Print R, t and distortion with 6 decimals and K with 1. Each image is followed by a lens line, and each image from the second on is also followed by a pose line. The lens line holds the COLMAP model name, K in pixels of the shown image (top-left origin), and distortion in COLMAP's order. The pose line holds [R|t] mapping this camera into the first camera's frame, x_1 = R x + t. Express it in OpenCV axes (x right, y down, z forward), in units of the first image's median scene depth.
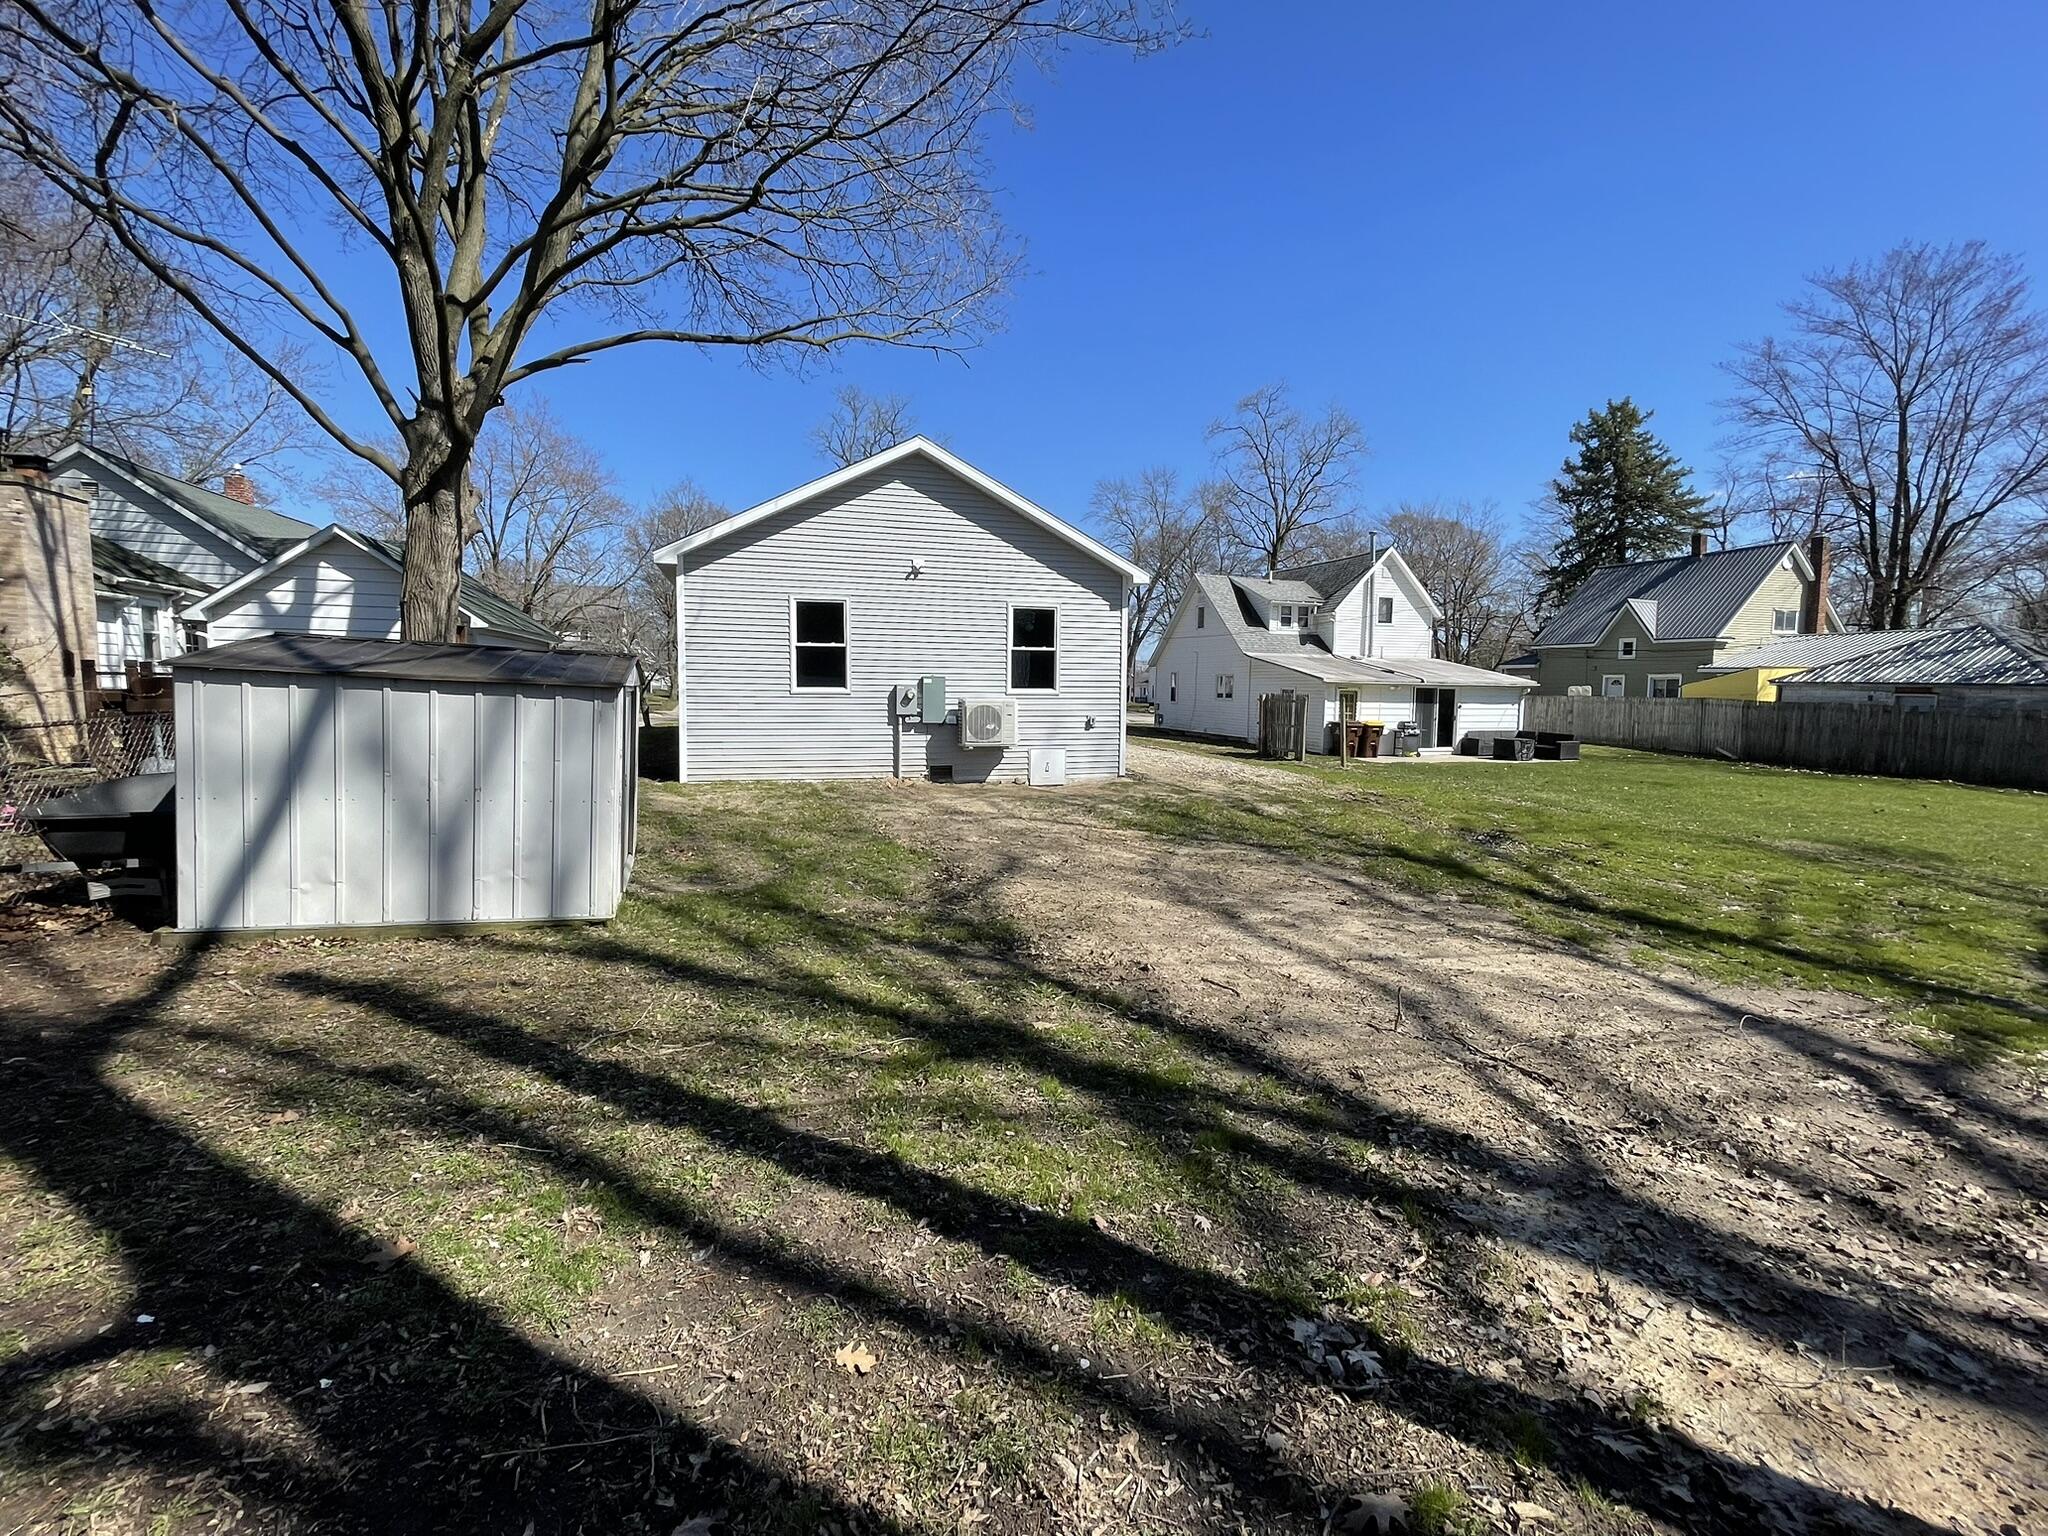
lens RADIAL K [[909.4, 0, 1024.0], [0, 909.4, 768.0], [0, 0, 1]] dist [-0.001001, -0.000164]
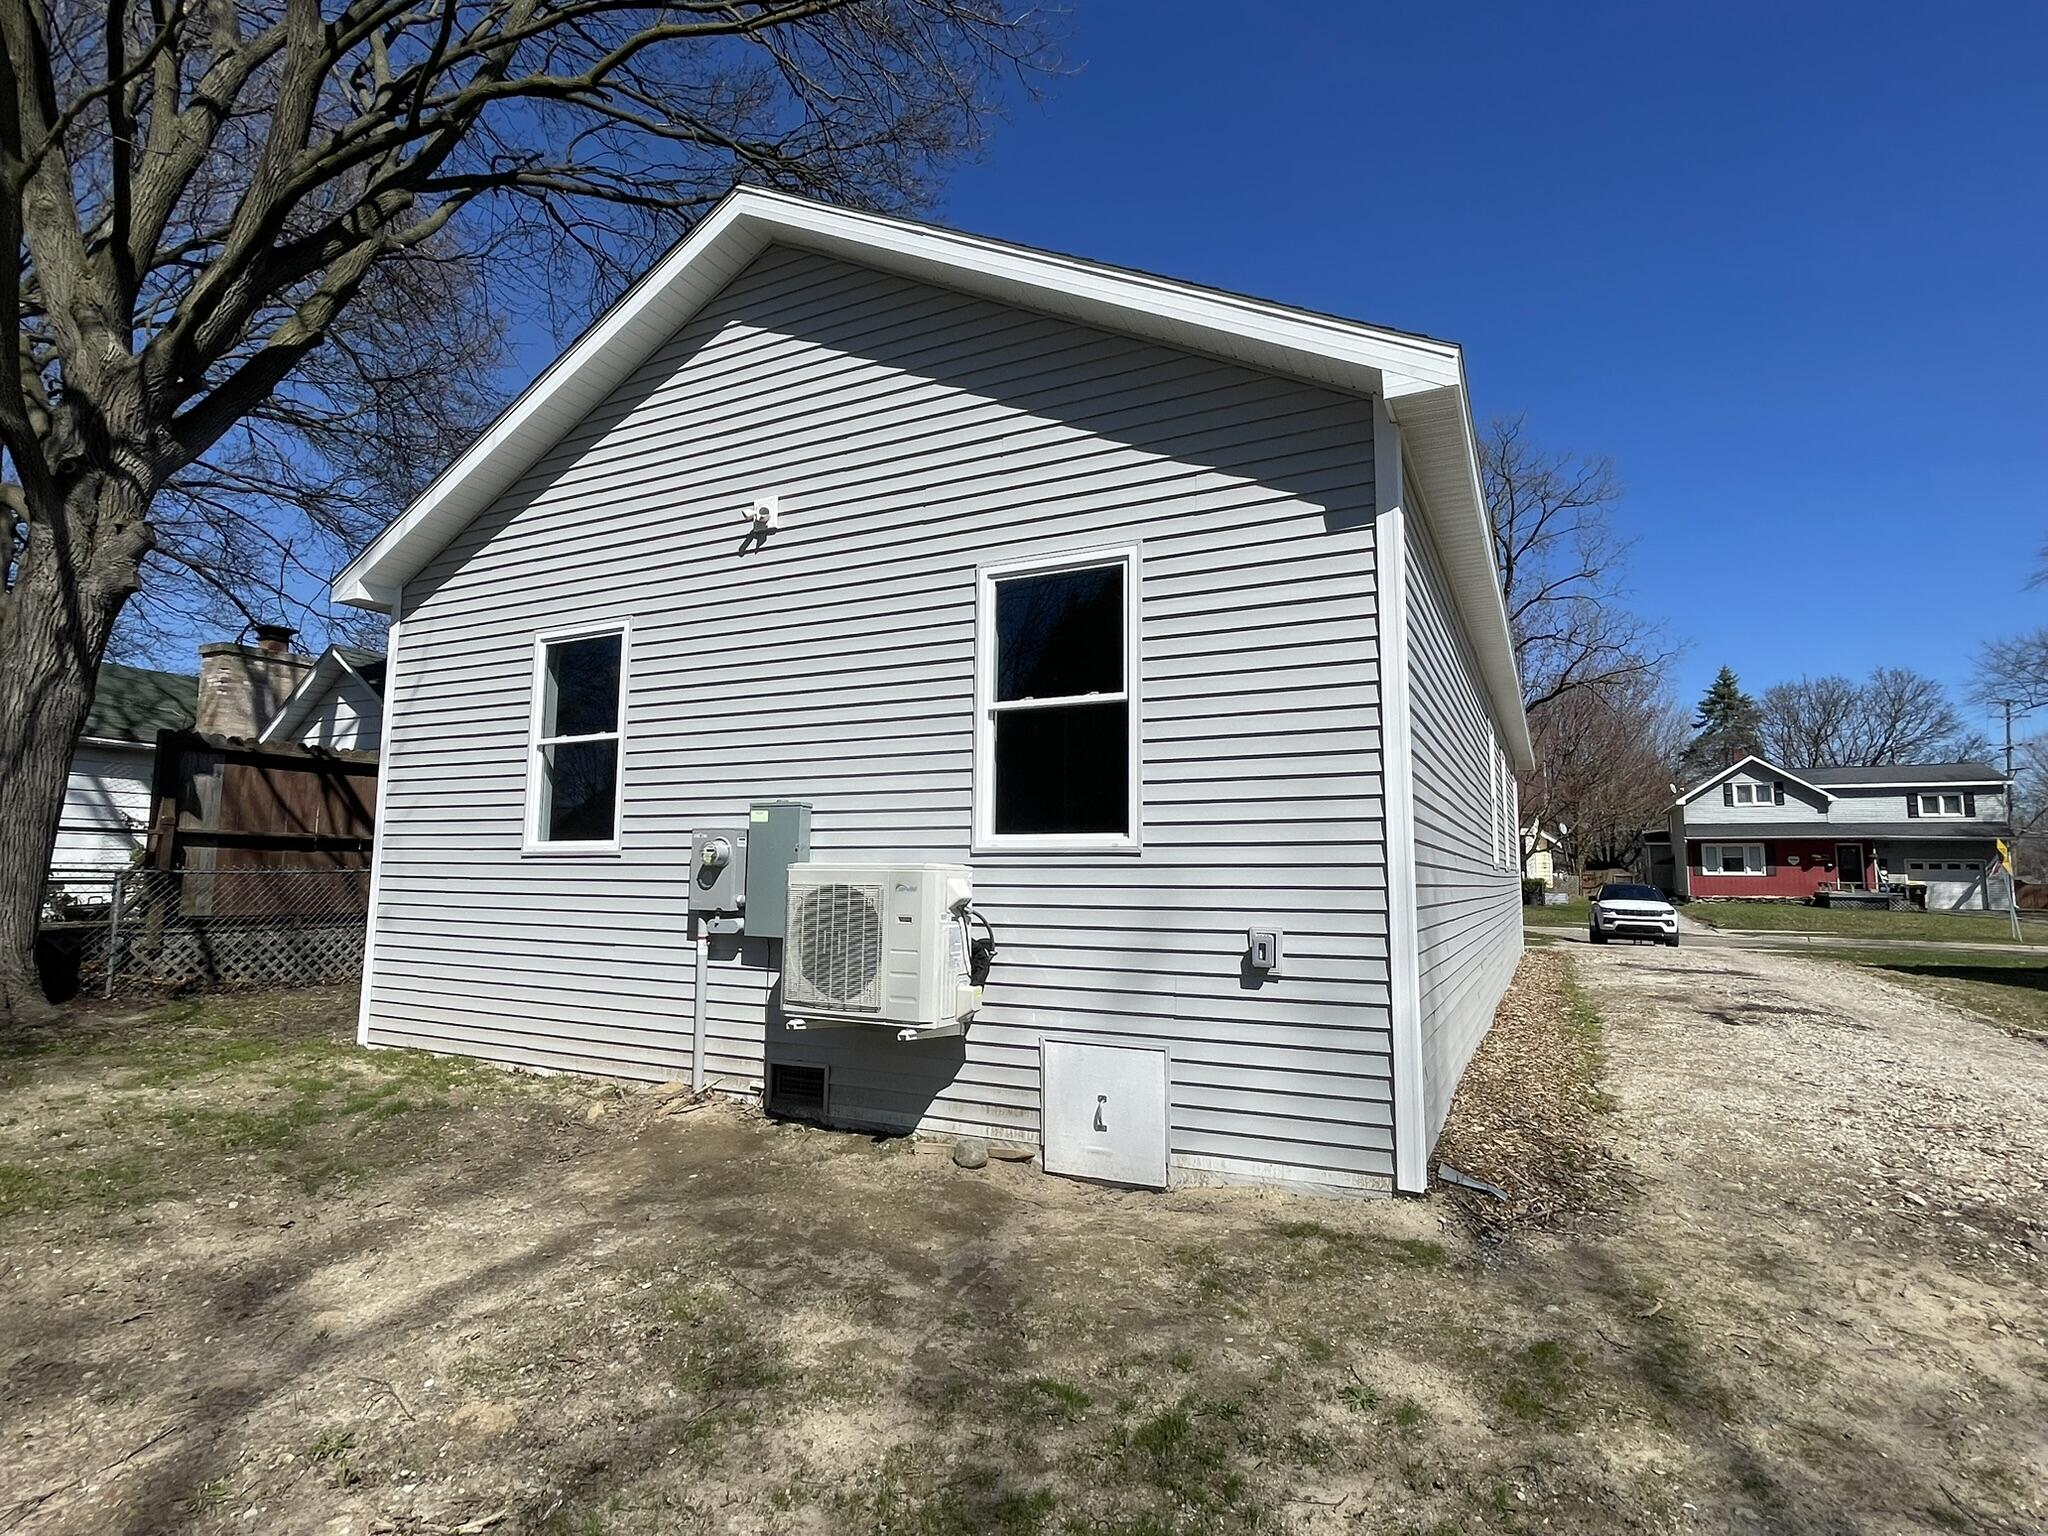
lens RADIAL K [[1042.6, 0, 1024.0], [0, 1042.6, 768.0], [0, 0, 1]] dist [-0.004428, -0.000853]
pose [[0.721309, -0.075252, -0.688513, 0.239844], [-0.065606, 0.982187, -0.176081, -0.047649], [0.689499, 0.172179, 0.703524, 0.753656]]
